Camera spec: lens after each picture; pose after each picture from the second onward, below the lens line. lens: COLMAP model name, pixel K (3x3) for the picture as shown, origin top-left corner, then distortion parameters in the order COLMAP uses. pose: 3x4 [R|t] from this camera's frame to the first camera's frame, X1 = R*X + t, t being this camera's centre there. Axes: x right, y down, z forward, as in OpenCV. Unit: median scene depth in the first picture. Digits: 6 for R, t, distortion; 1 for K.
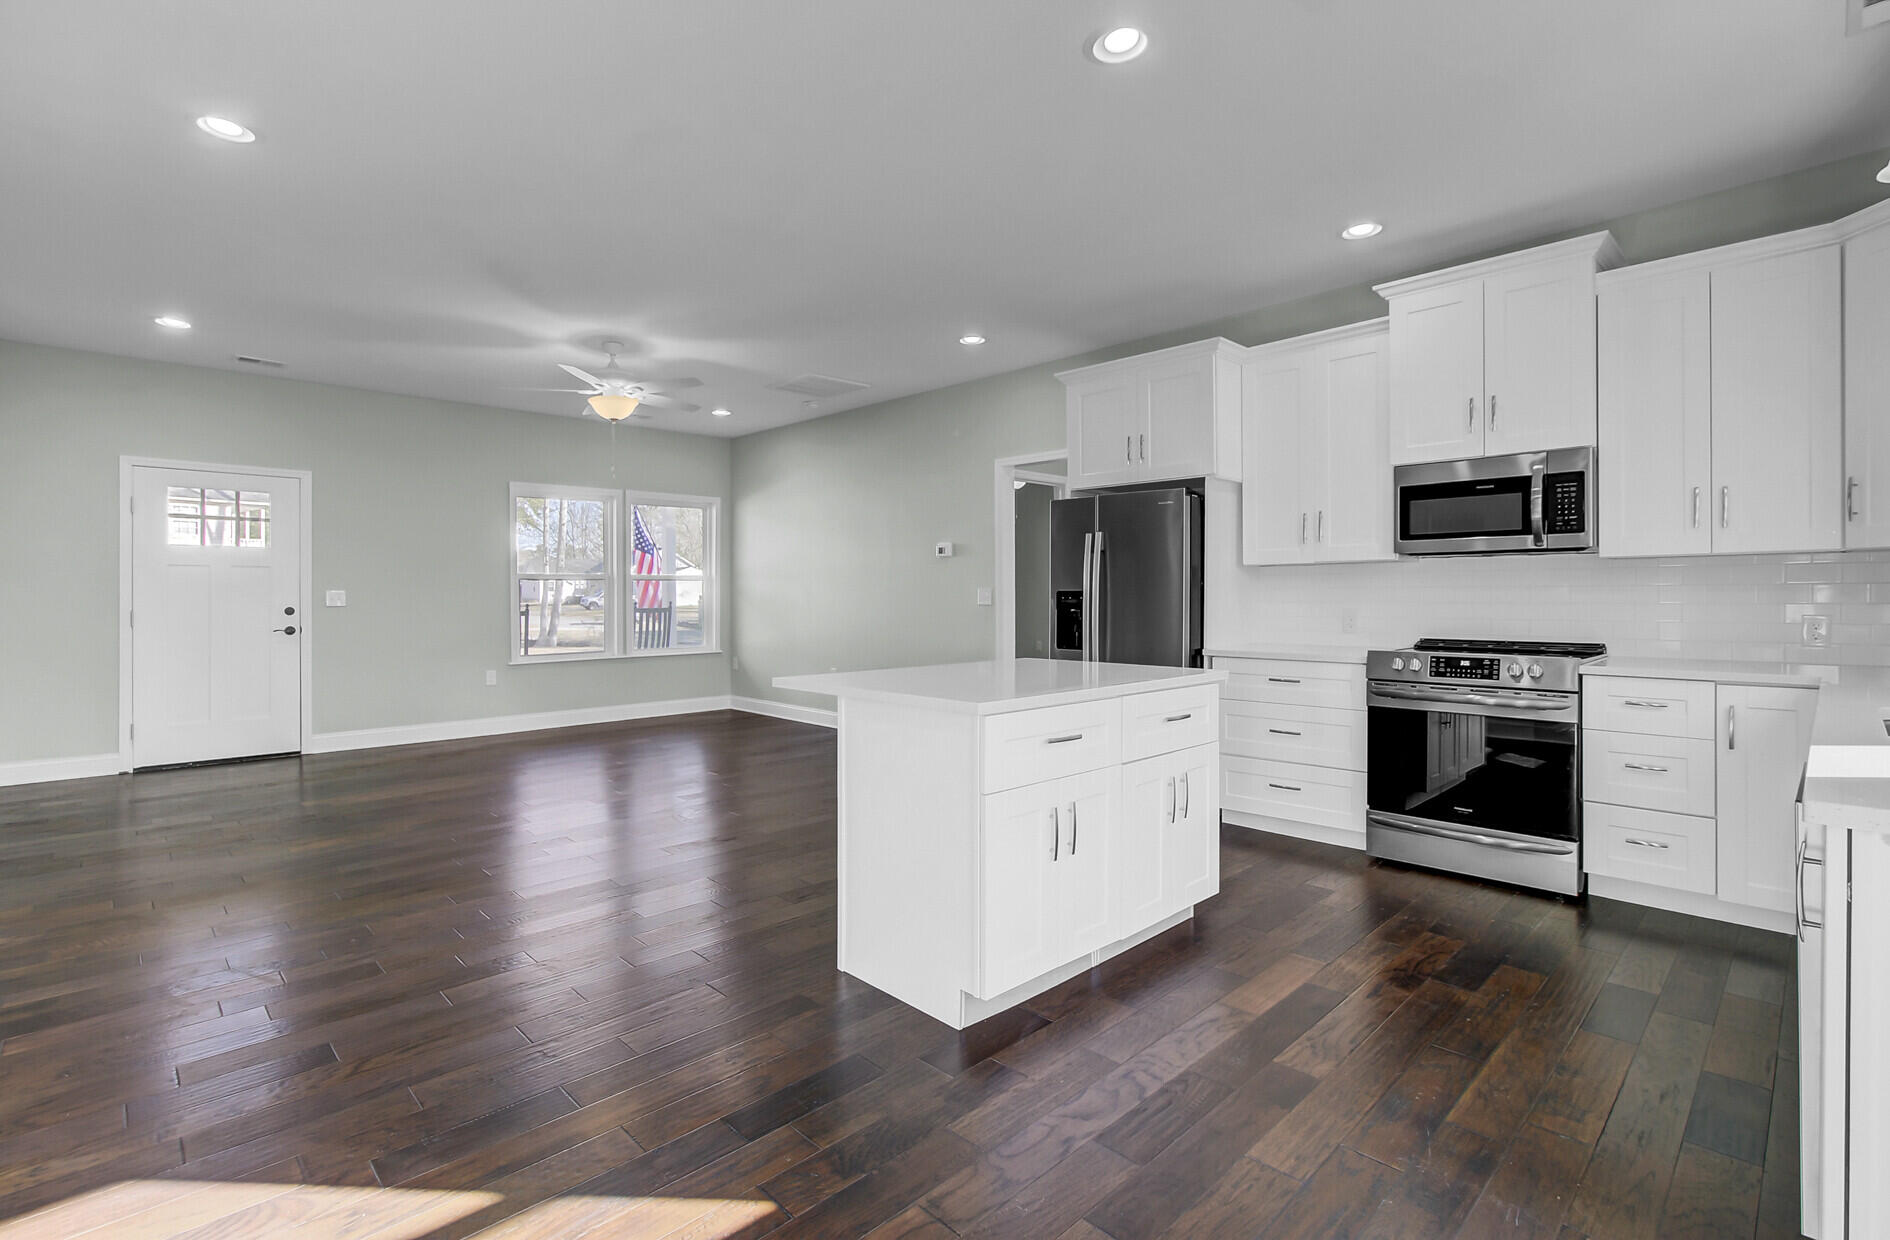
lens RADIAL K [[873.5, 0, 937.6], [0, 873.5, 600.9], [0, 0, 1]] dist [-0.001496, 0.000330]
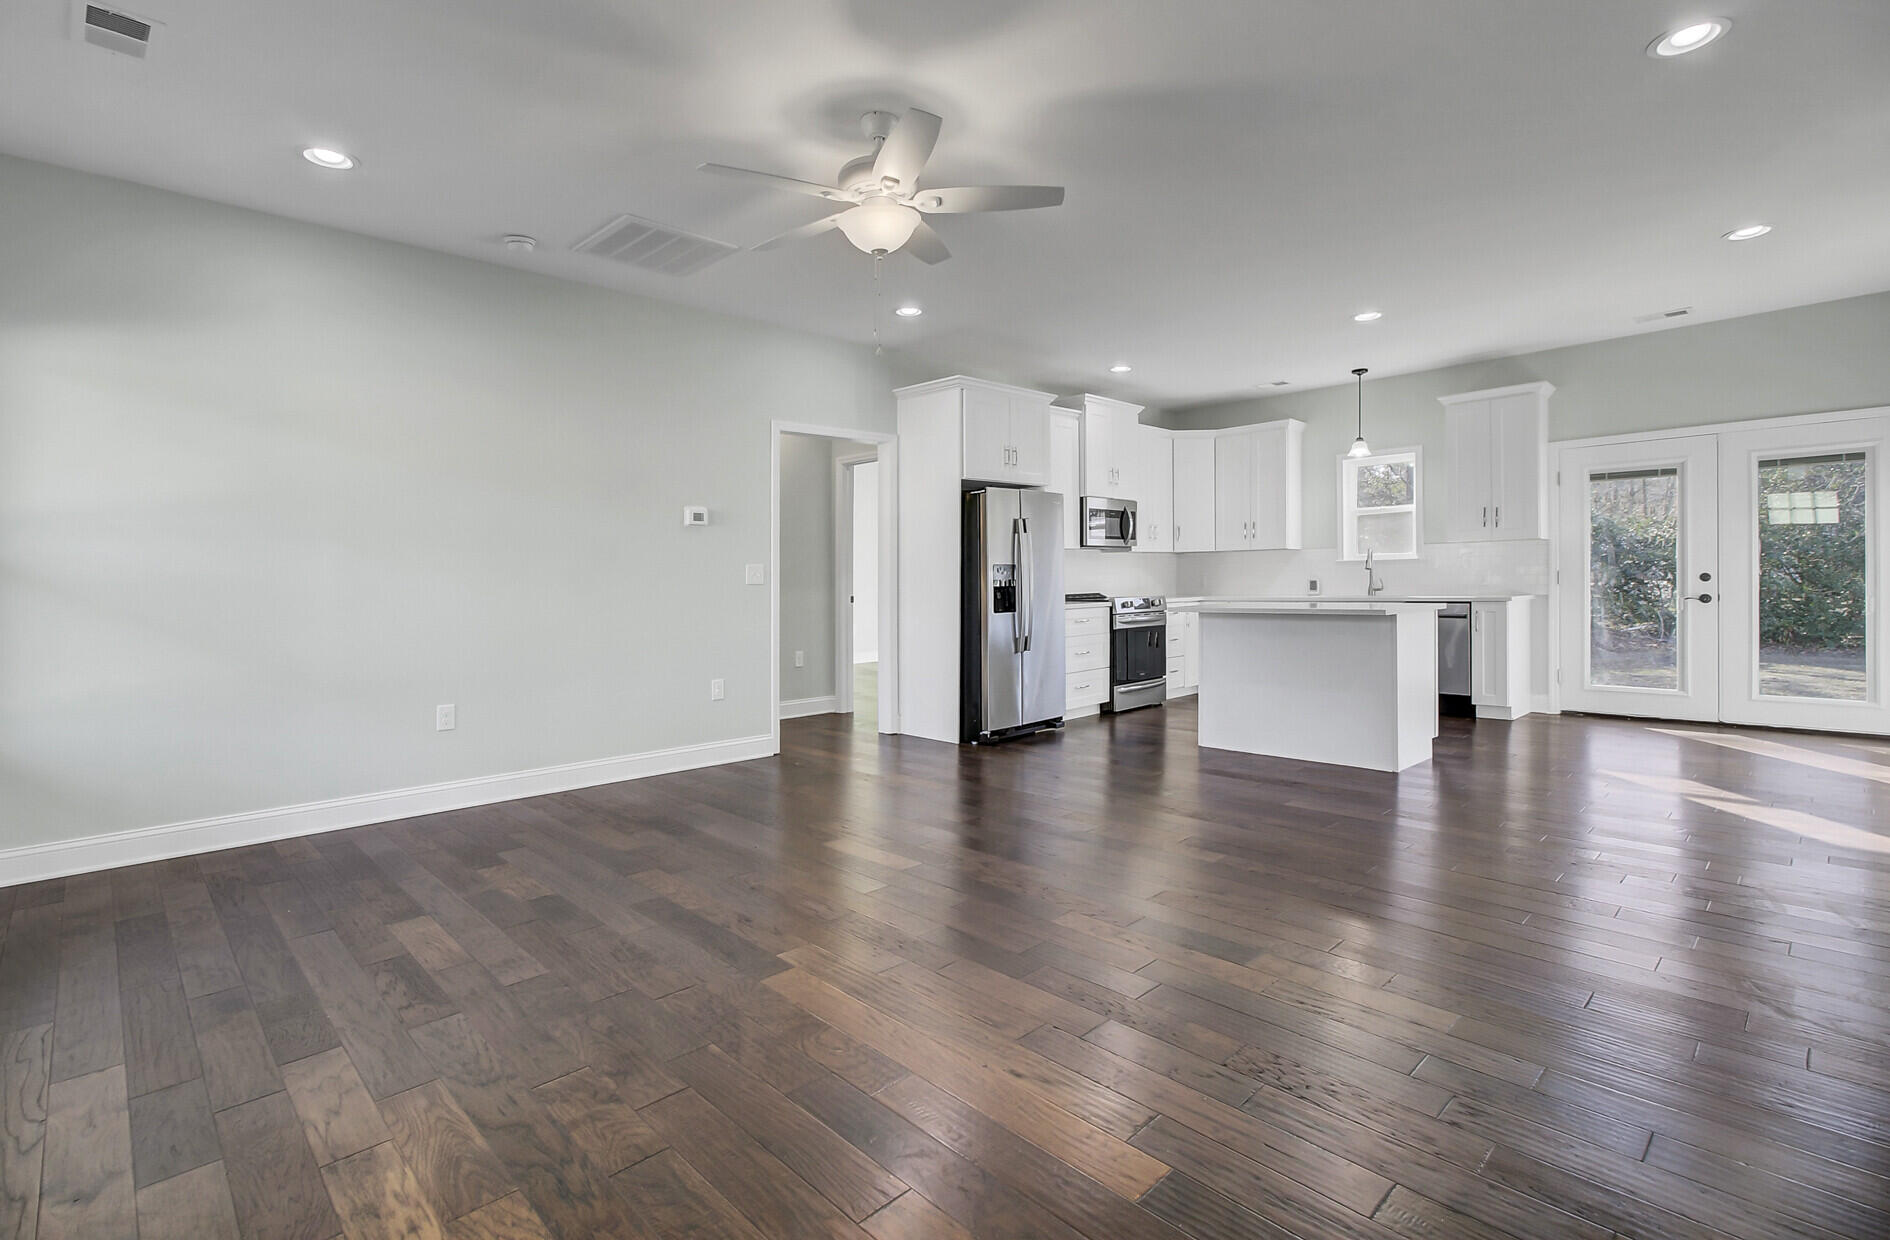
lens RADIAL K [[873.5, 0, 937.6], [0, 873.5, 600.9], [0, 0, 1]] dist [-0.001496, 0.000330]
pose [[0.009852, -0.022958, 0.999688, -1.154423], [0.025309, 0.999422, 0.022702, 0.009115], [-0.999631, 0.025077, 0.010427, 1.173077]]
